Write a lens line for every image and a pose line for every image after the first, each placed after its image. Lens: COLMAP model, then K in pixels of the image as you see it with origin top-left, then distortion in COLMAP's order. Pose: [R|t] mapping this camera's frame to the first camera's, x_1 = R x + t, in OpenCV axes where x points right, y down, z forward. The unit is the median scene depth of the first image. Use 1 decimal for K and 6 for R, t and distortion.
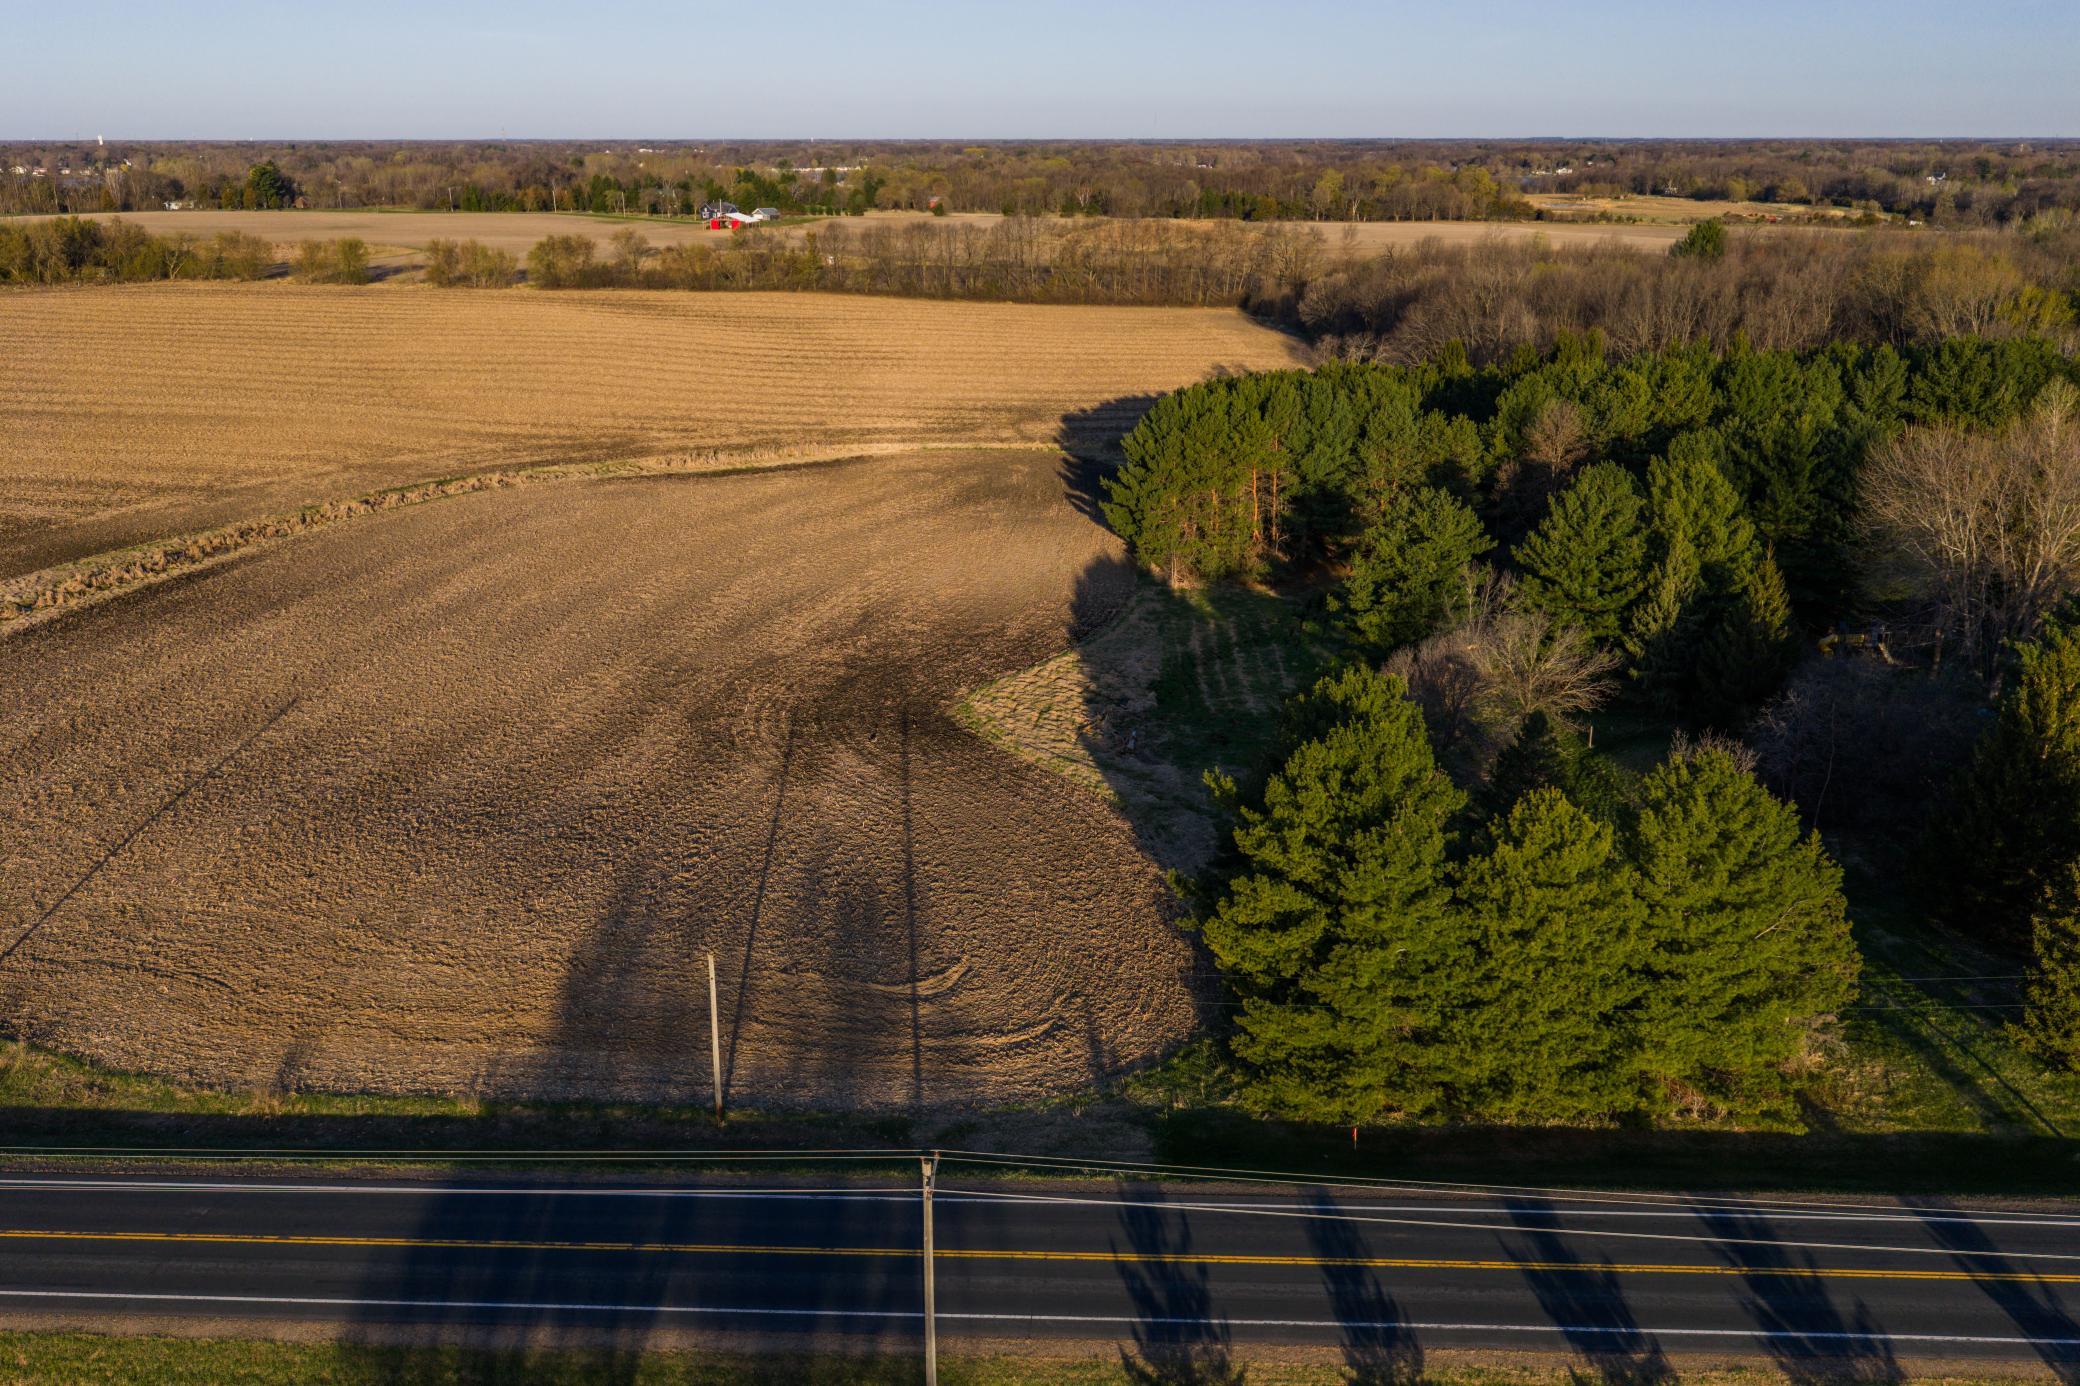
lens RADIAL K [[1716.7, 0, 1047.4], [0, 1716.7, 693.1], [0, 0, 1]] dist [0.012887, -0.019952]
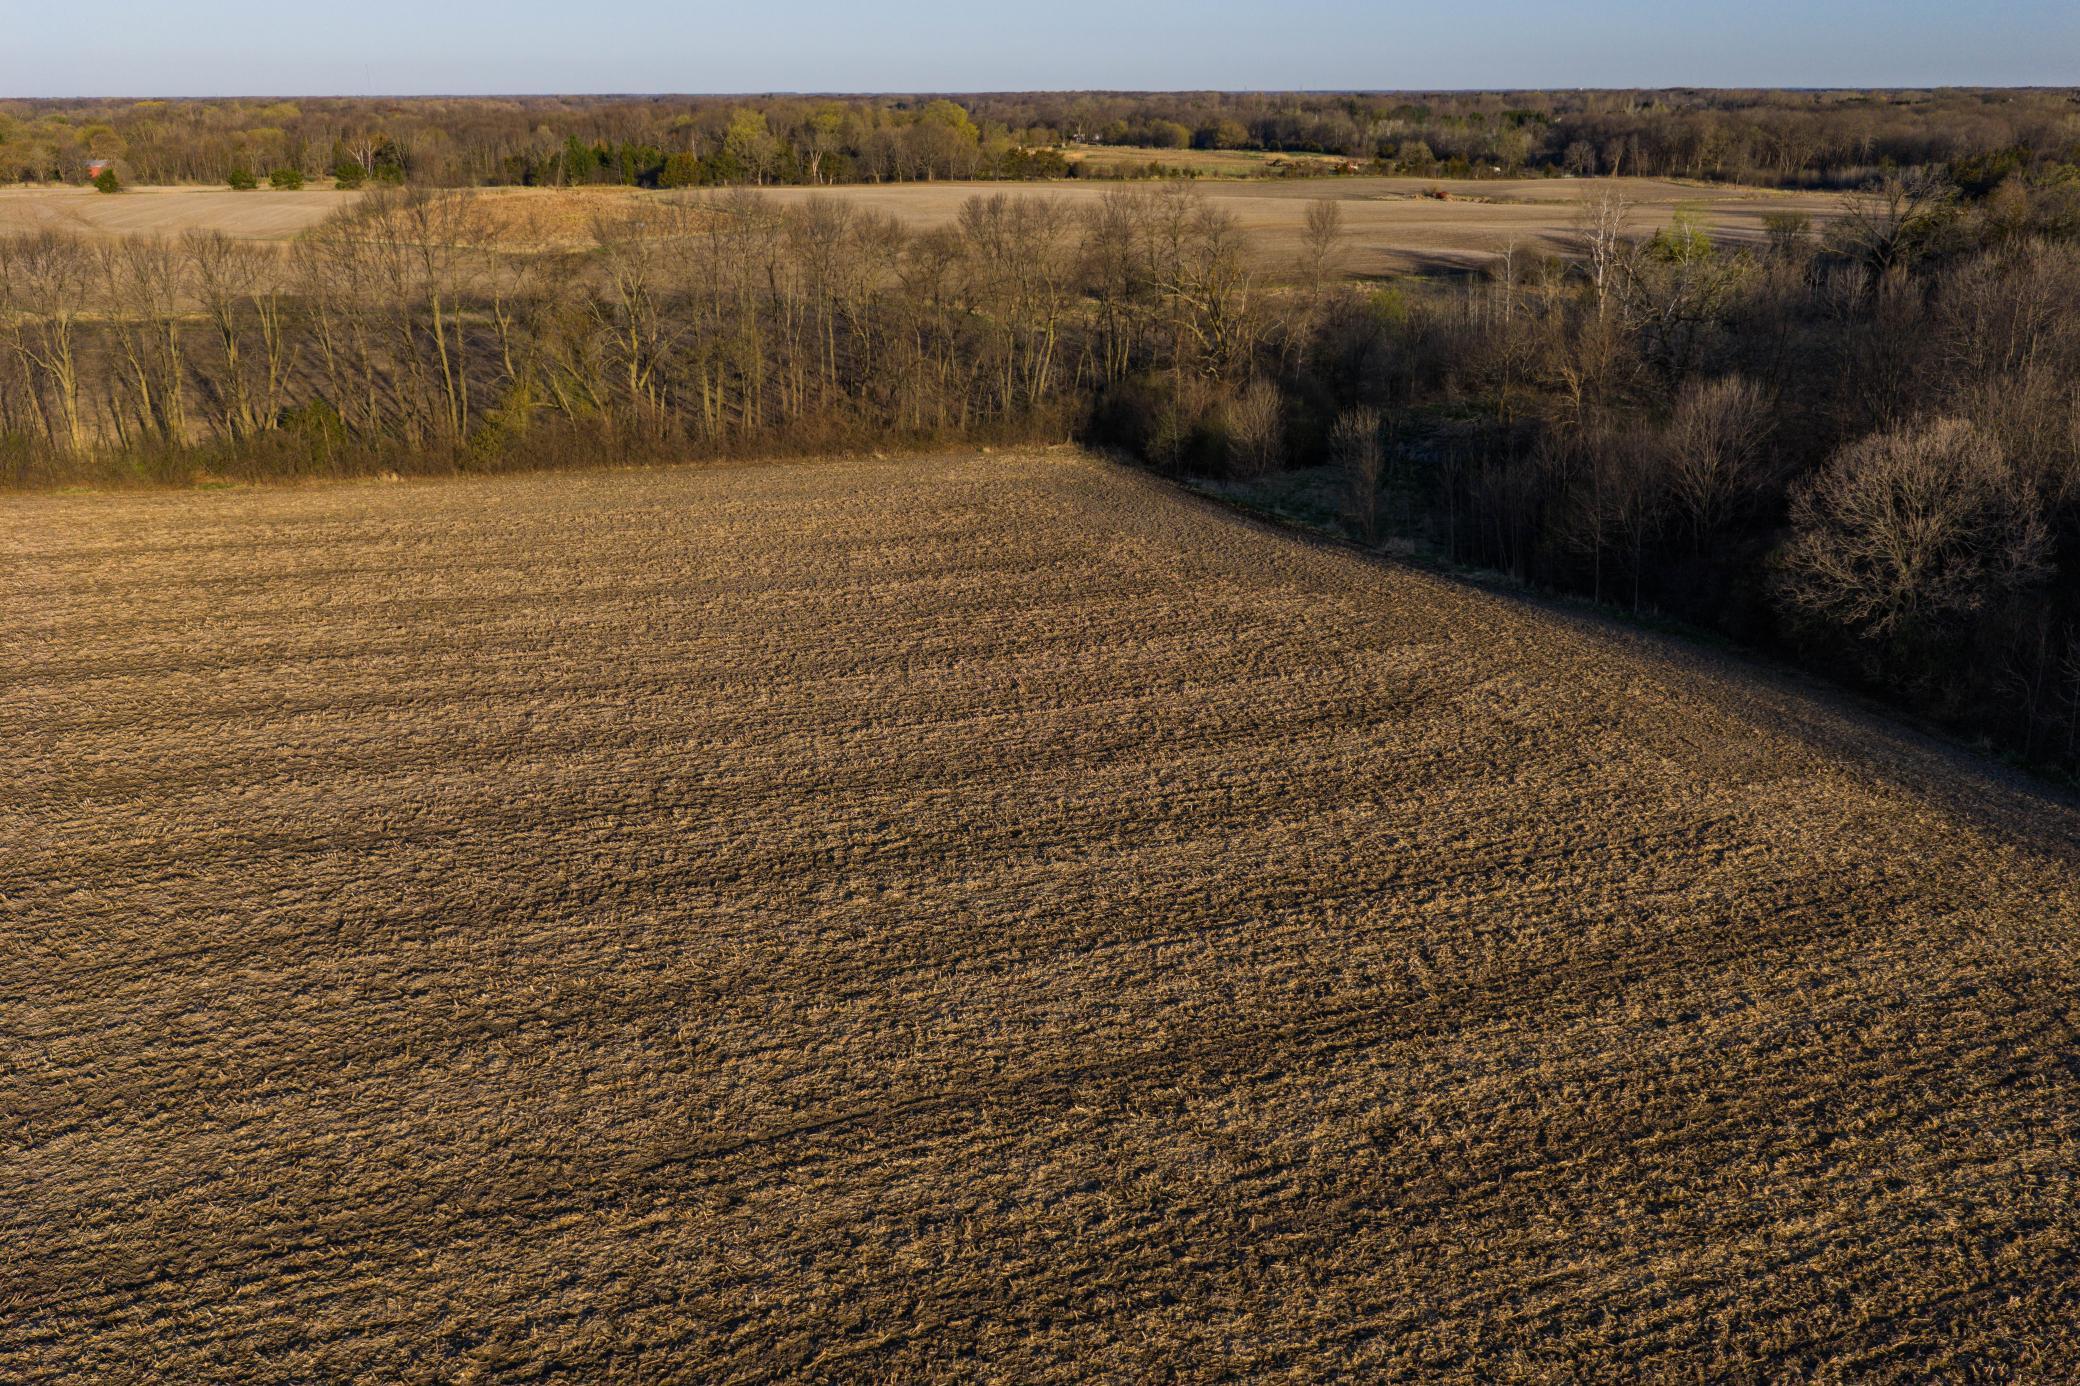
lens RADIAL K [[1716.7, 0, 1047.4], [0, 1716.7, 693.1], [0, 0, 1]] dist [0.012887, -0.019952]
pose [[0.914297, -0.136161, 0.381473, -0.018187], [0.128432, 0.990661, 0.045781, -0.098414], [-0.384144, 0.007136, 0.923246, 0.352717]]
